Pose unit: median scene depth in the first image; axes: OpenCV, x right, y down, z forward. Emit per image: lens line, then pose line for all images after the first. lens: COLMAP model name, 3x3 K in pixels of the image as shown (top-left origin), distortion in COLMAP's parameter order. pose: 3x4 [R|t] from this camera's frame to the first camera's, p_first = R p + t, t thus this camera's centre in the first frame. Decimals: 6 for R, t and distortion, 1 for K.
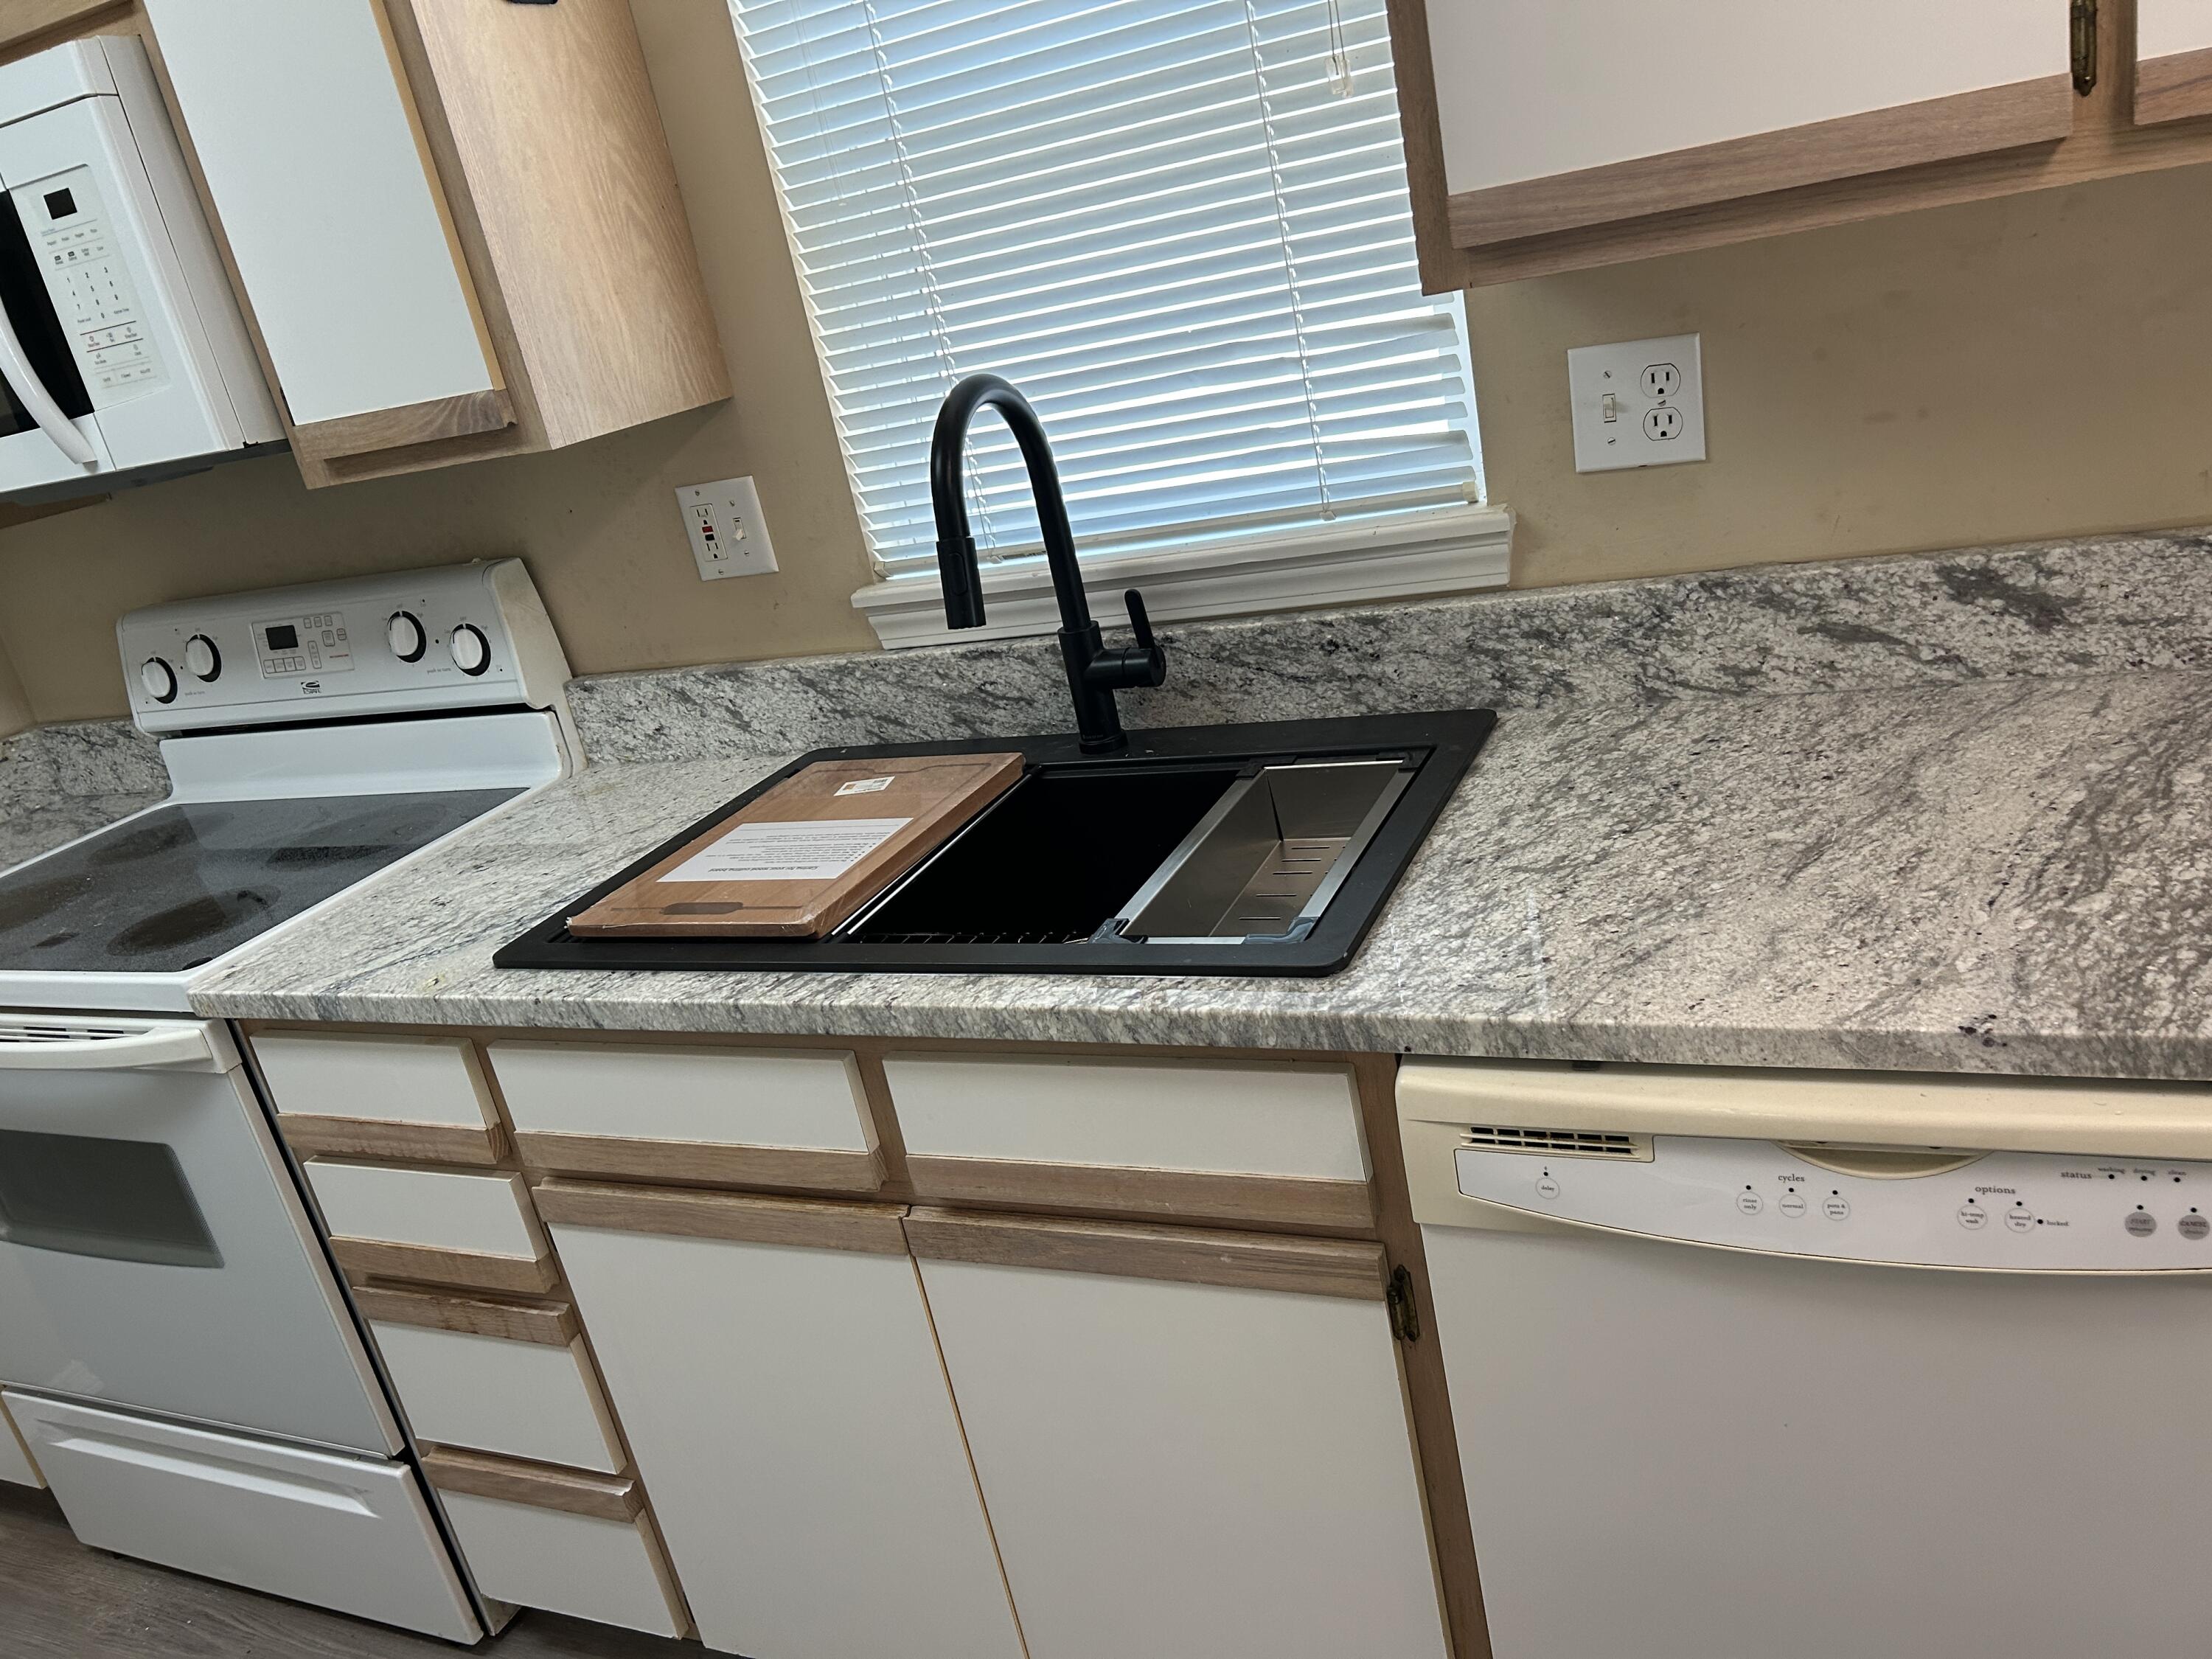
lens RADIAL K [[1660.1, 0, 1106.0], [0, 1660.1, 829.5], [0, 0, 1]] dist [0.073114, -0.000334]
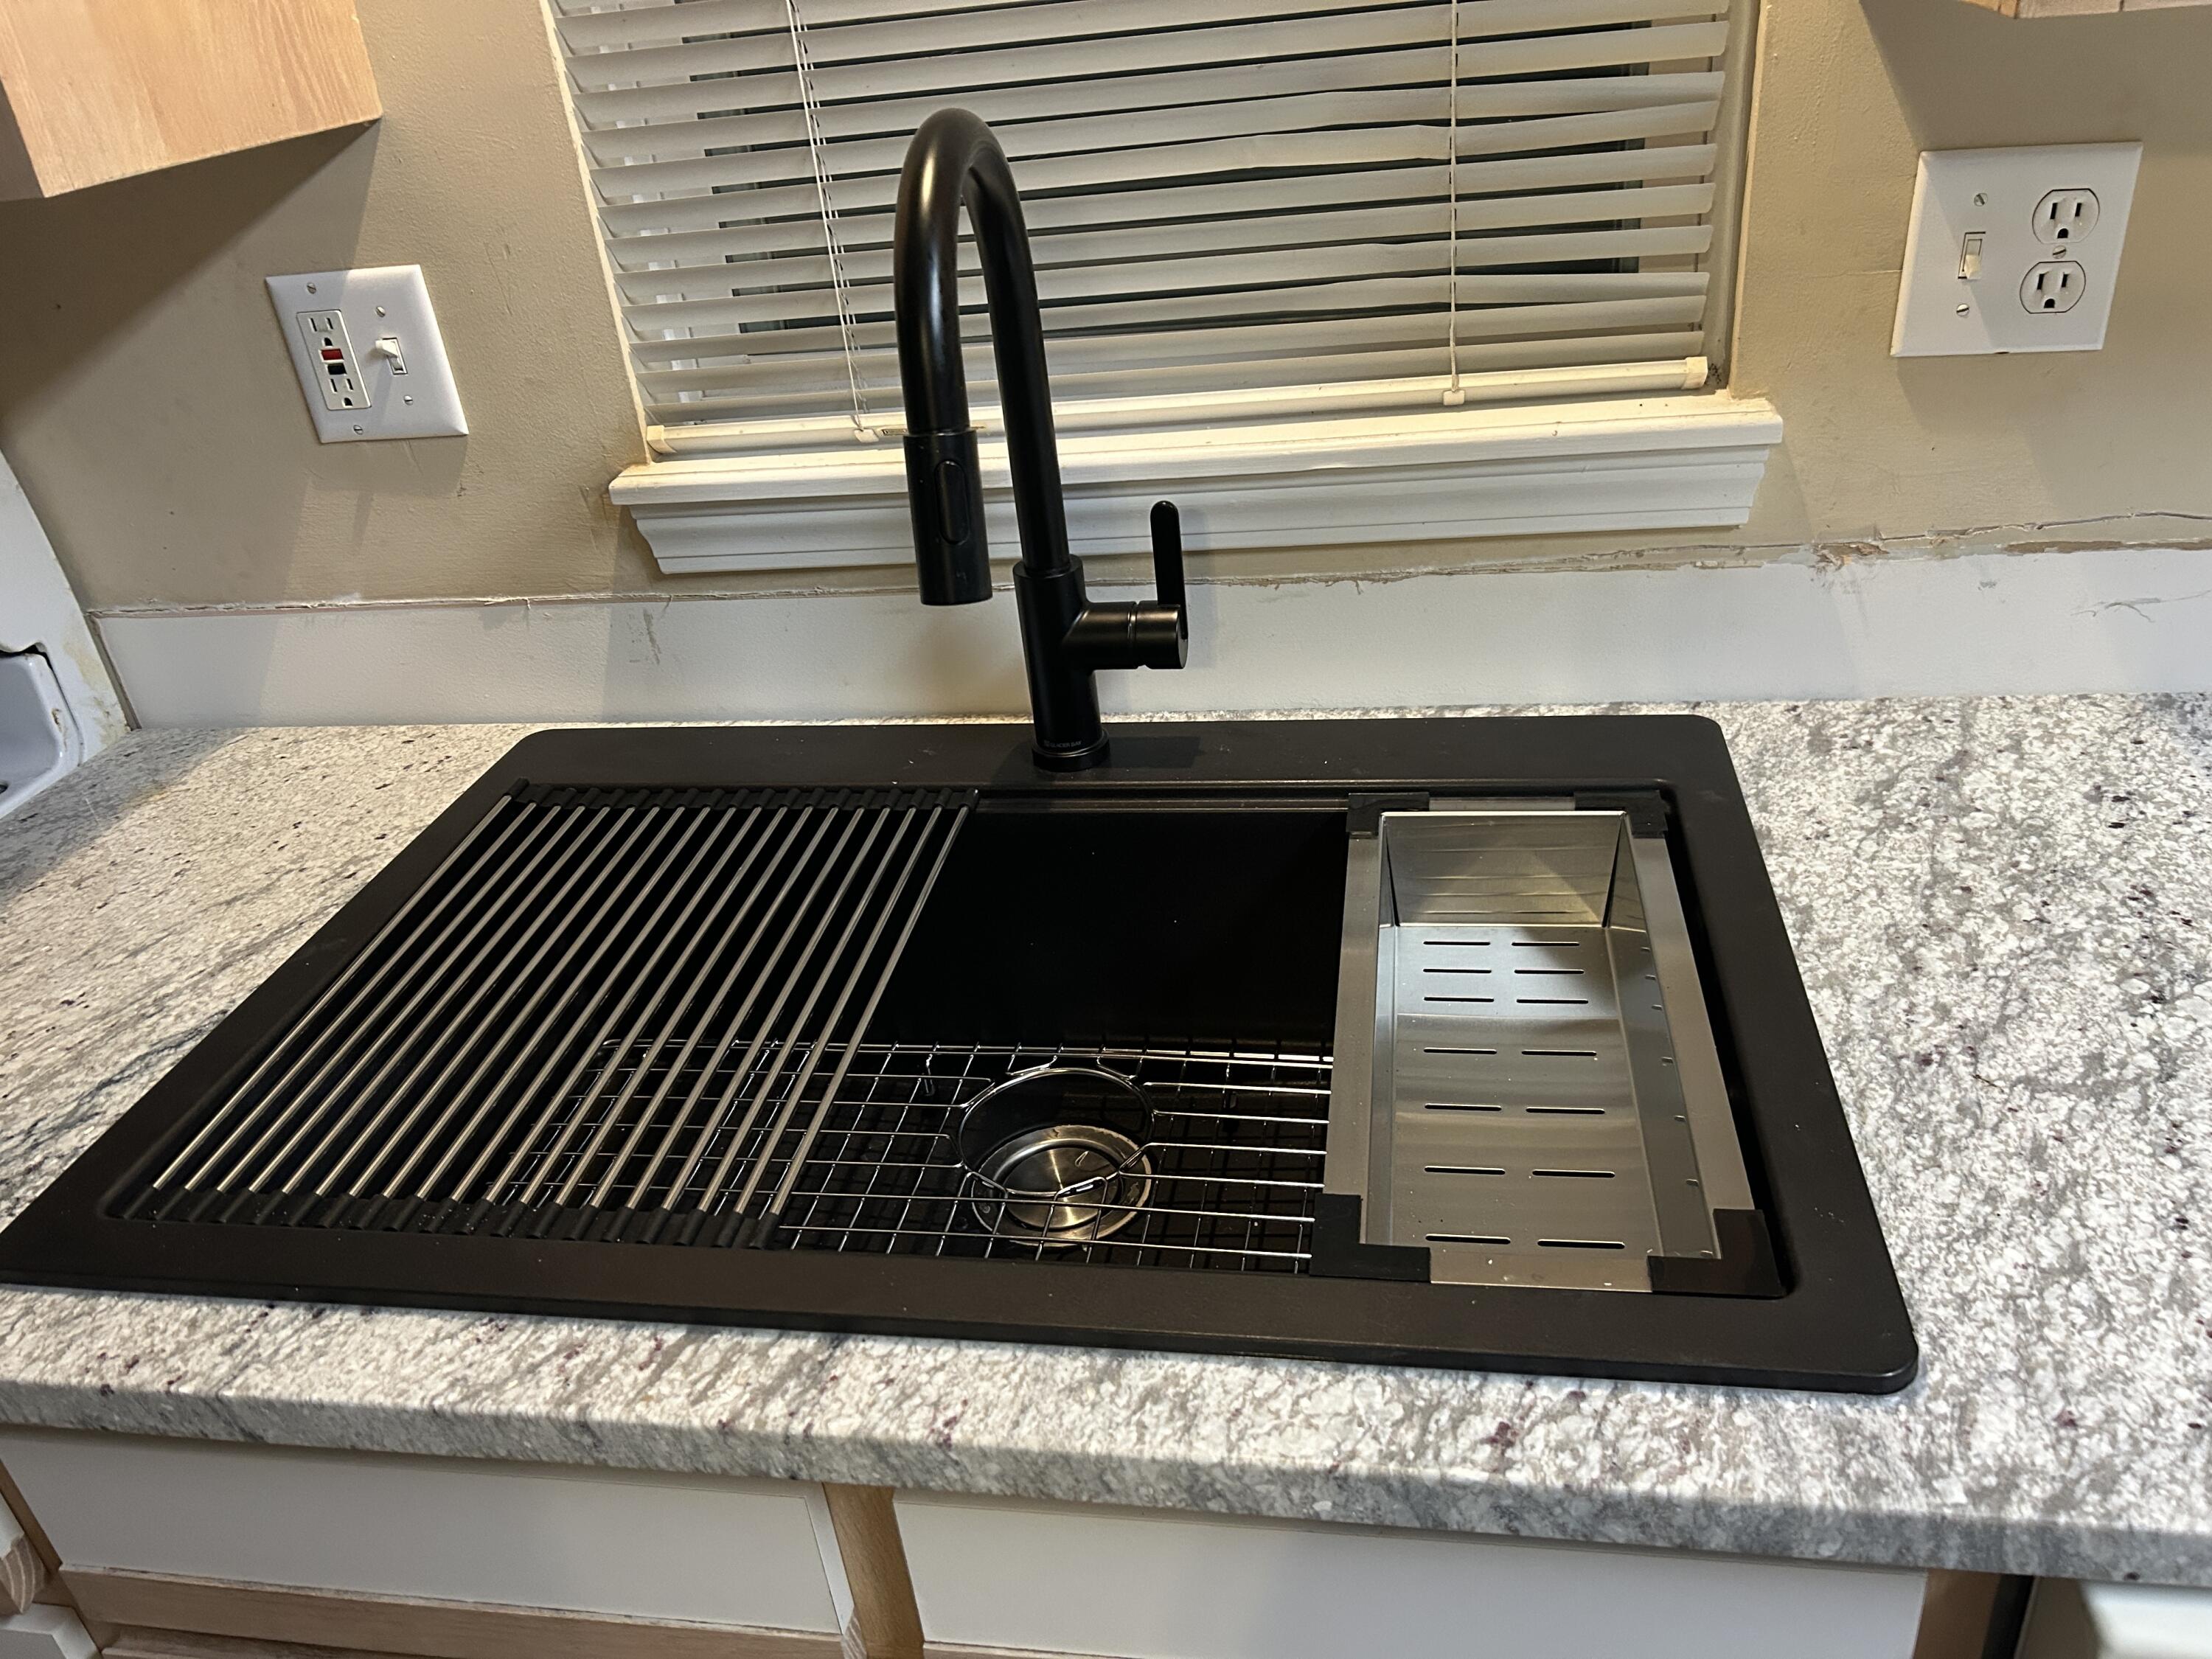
lens RADIAL K [[1665.4, 0, 1106.0], [0, 1665.4, 829.5], [0, 0, 1]] dist [0.003900, 0.004272]
pose [[0.963355, -0.027217, 0.266846, -0.185269], [-0.004183, 0.993193, 0.116403, -0.113078], [-0.268198, -0.113253, 0.956684, 0.479538]]
